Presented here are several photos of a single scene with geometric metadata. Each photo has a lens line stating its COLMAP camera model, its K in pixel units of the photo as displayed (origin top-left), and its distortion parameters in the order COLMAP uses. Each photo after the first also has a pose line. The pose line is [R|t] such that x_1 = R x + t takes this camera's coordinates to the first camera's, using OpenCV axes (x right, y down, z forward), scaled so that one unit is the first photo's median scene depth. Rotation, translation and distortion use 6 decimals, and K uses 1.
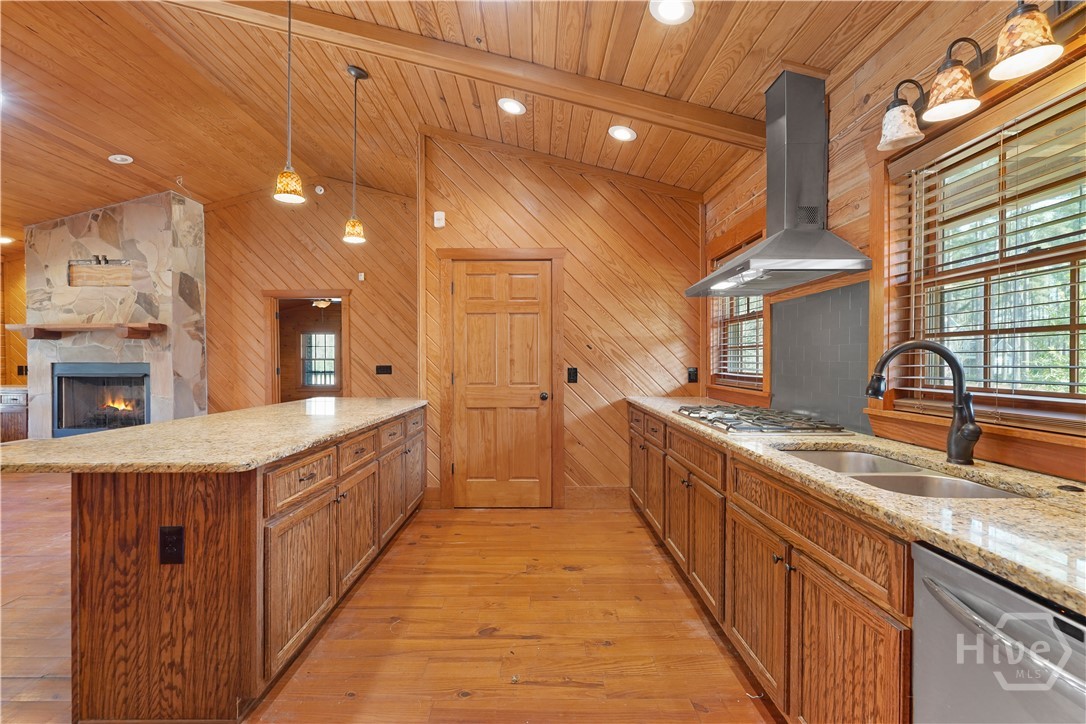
lens RADIAL K [[502.7, 0, 534.3], [0, 502.7, 365.2], [0, 0, 1]] dist [-0.004558, 0.003644]
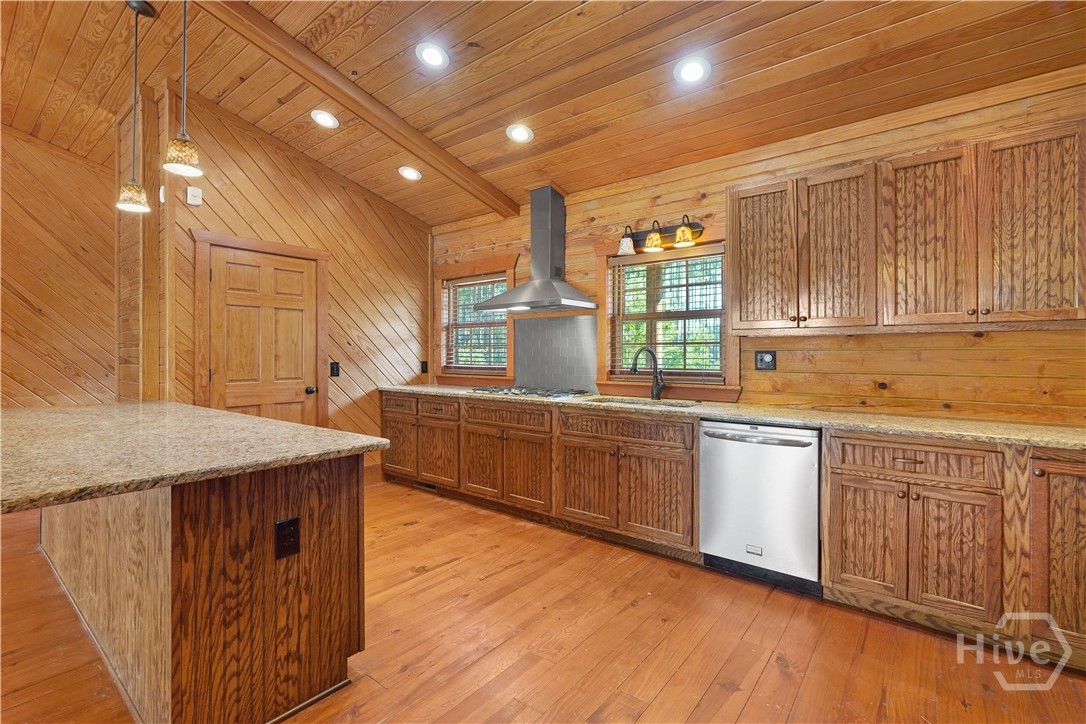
lens RADIAL K [[485.9, 0, 541.3], [0, 485.9, 356.2], [0, 0, 1]] dist [0.010015, -0.001399]
pose [[0.632554, -0.000196, 0.774517, -1.152959], [0.006959, 0.999961, -0.005430, 0.000260], [-0.774485, 0.008825, 0.632530, -0.024003]]
